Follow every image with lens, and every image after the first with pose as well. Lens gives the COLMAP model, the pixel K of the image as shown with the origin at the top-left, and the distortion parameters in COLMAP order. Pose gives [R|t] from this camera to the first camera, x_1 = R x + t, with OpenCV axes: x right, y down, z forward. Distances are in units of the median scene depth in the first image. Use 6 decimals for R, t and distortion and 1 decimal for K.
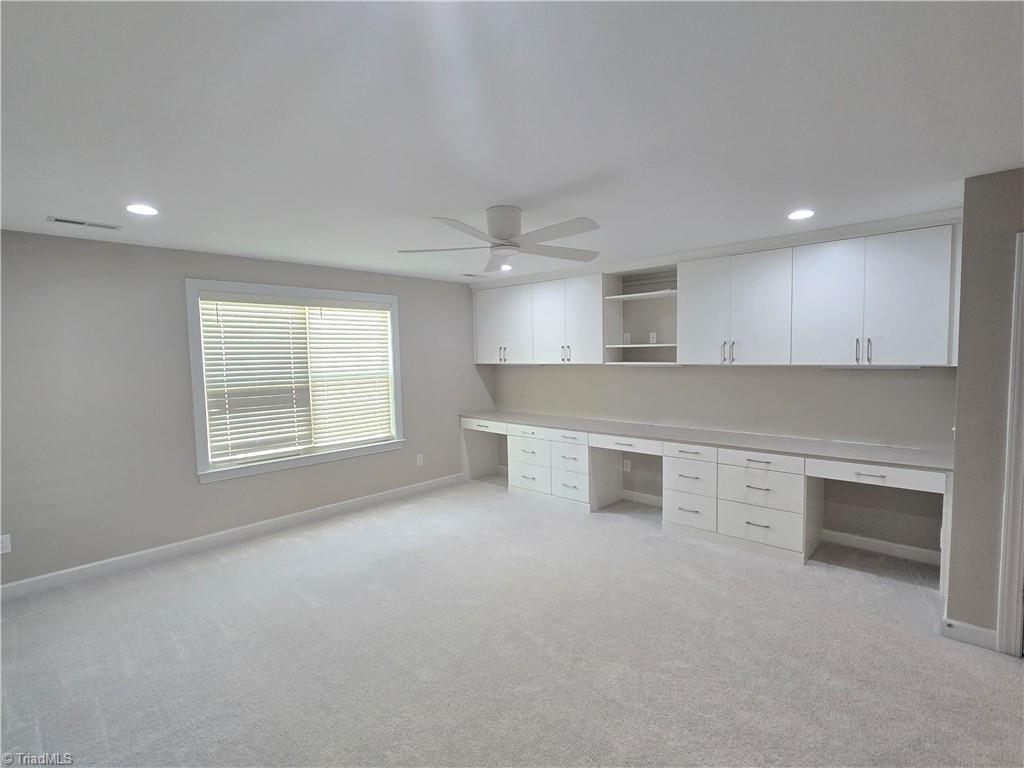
lens RADIAL K [[499.9, 0, 521.9], [0, 499.9, 381.6], [0, 0, 1]] dist [-0.006799, 0.000594]
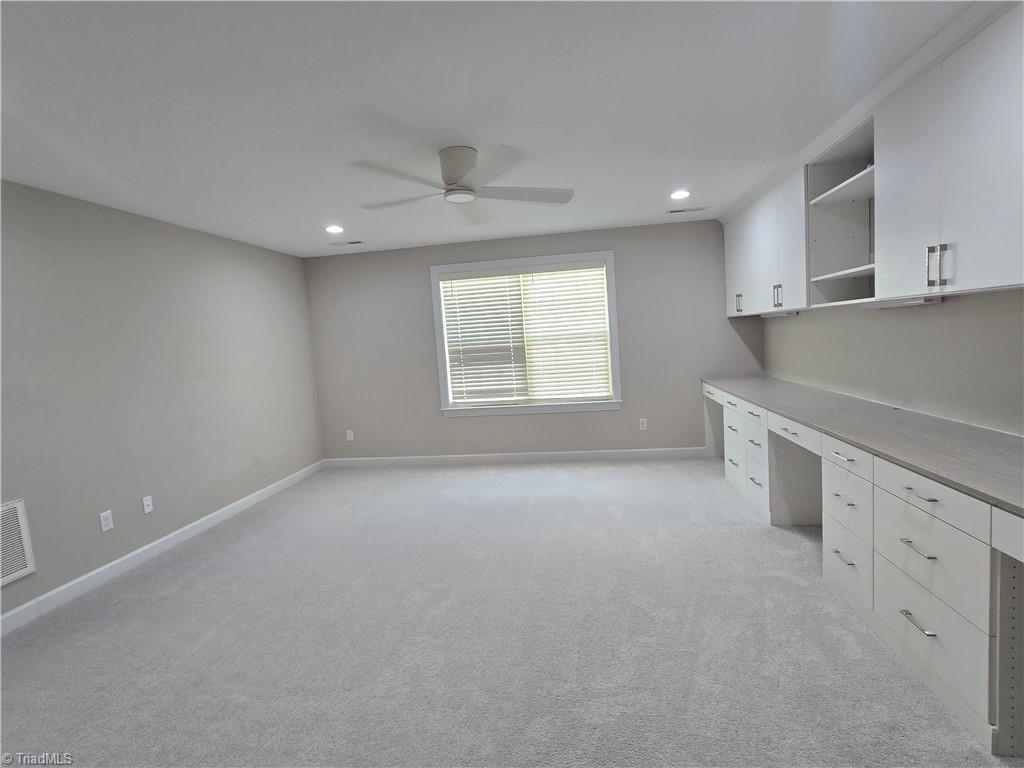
lens RADIAL K [[499.9, 0, 516.4], [0, 499.9, 385.7], [0, 0, 1]] dist [-0.006799, 0.000594]
pose [[0.572185, 0.058548, -0.818032, 0.508076], [0.008804, 0.996953, 0.077512, 0.012932], [0.820077, -0.051553, 0.569926, 0.335290]]
